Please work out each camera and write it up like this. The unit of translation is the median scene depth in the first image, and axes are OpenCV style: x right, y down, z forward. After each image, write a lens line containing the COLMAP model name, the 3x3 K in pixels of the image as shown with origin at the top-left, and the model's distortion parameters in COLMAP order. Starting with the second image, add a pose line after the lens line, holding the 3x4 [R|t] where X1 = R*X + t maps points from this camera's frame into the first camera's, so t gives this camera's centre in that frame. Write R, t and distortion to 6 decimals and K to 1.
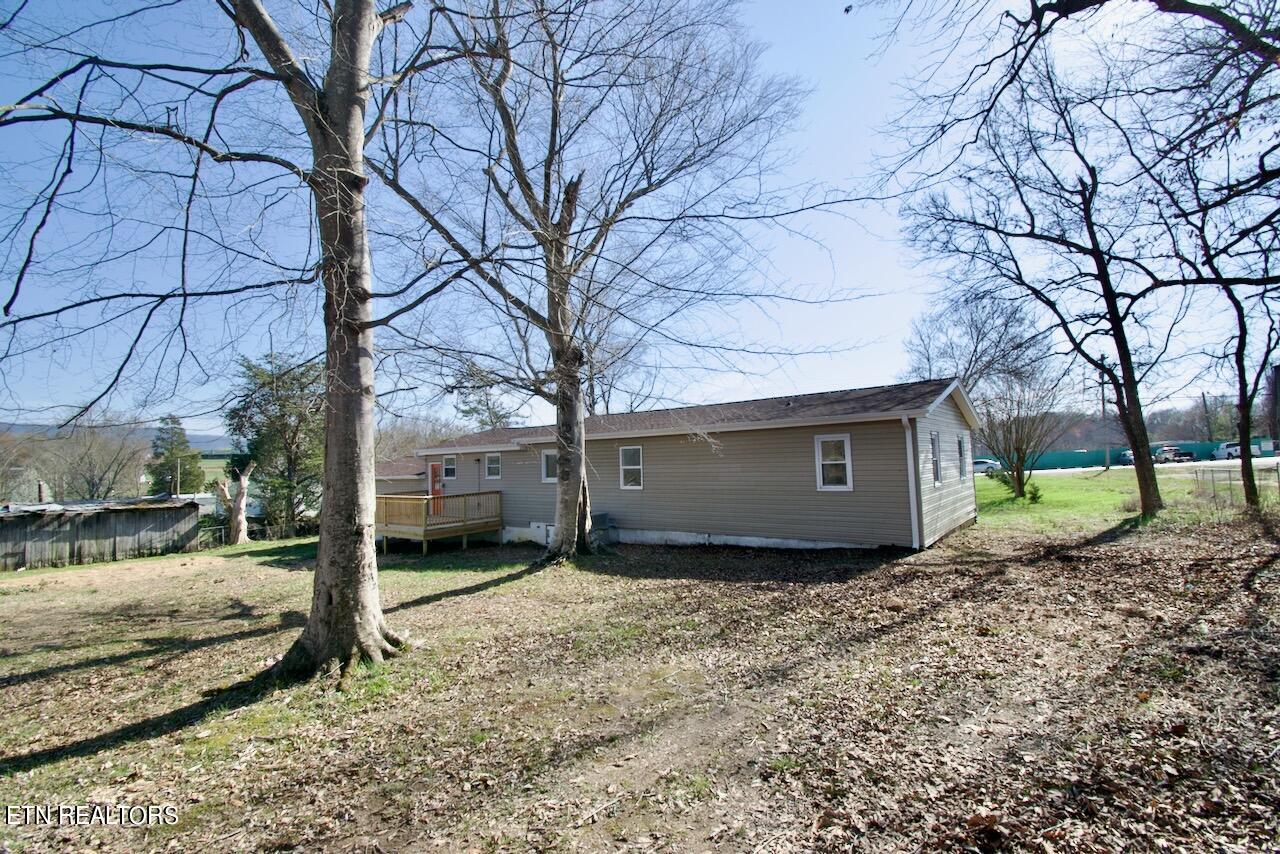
lens RADIAL K [[558.0, 0, 642.7], [0, 558.0, 426.1], [0, 0, 1]] dist [0.011285, -0.021647]
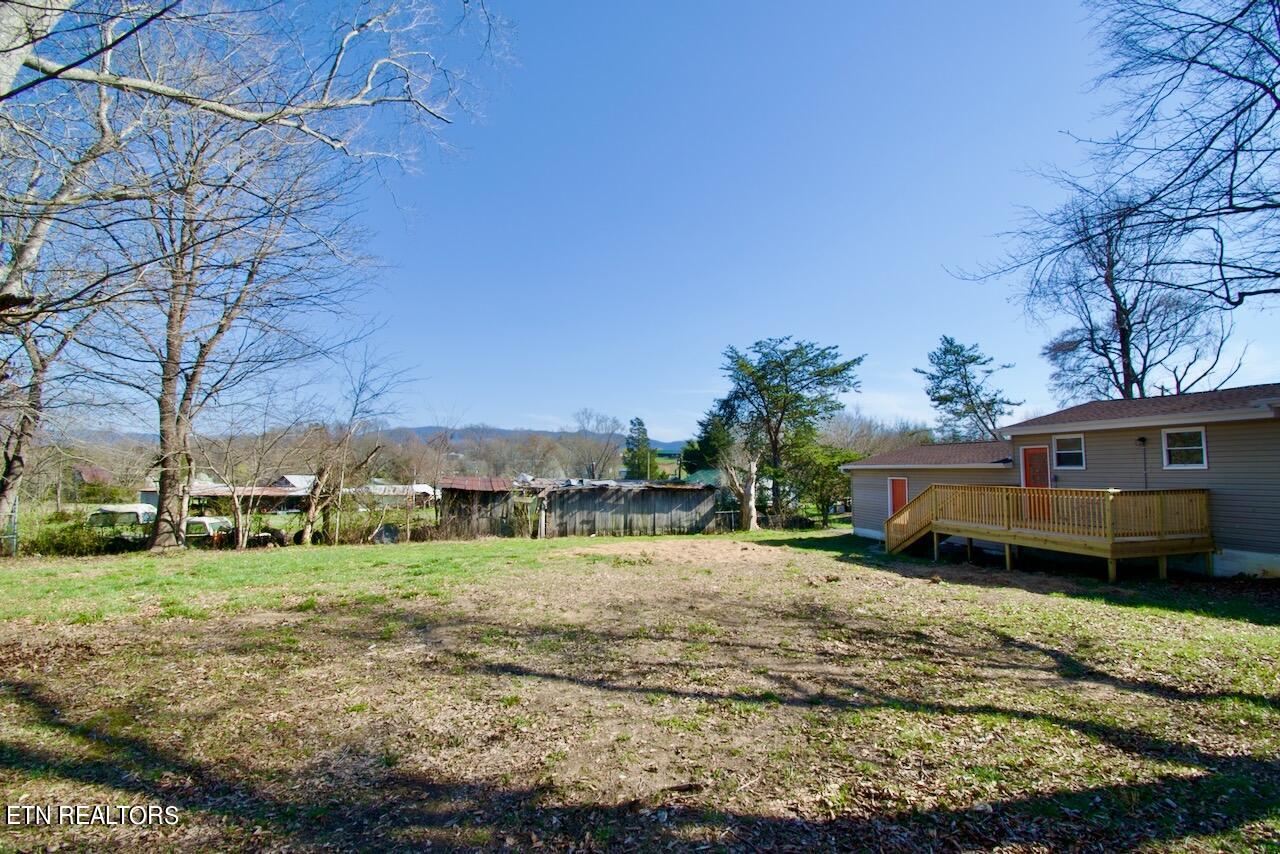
lens RADIAL K [[558.0, 0, 642.7], [0, 558.0, 426.1], [0, 0, 1]] dist [0.011285, -0.021647]
pose [[0.785496, -0.011251, -0.618765, -0.290095], [0.006795, 0.999931, -0.009556, 0.039135], [0.618830, 0.003301, 0.785518, 0.121573]]
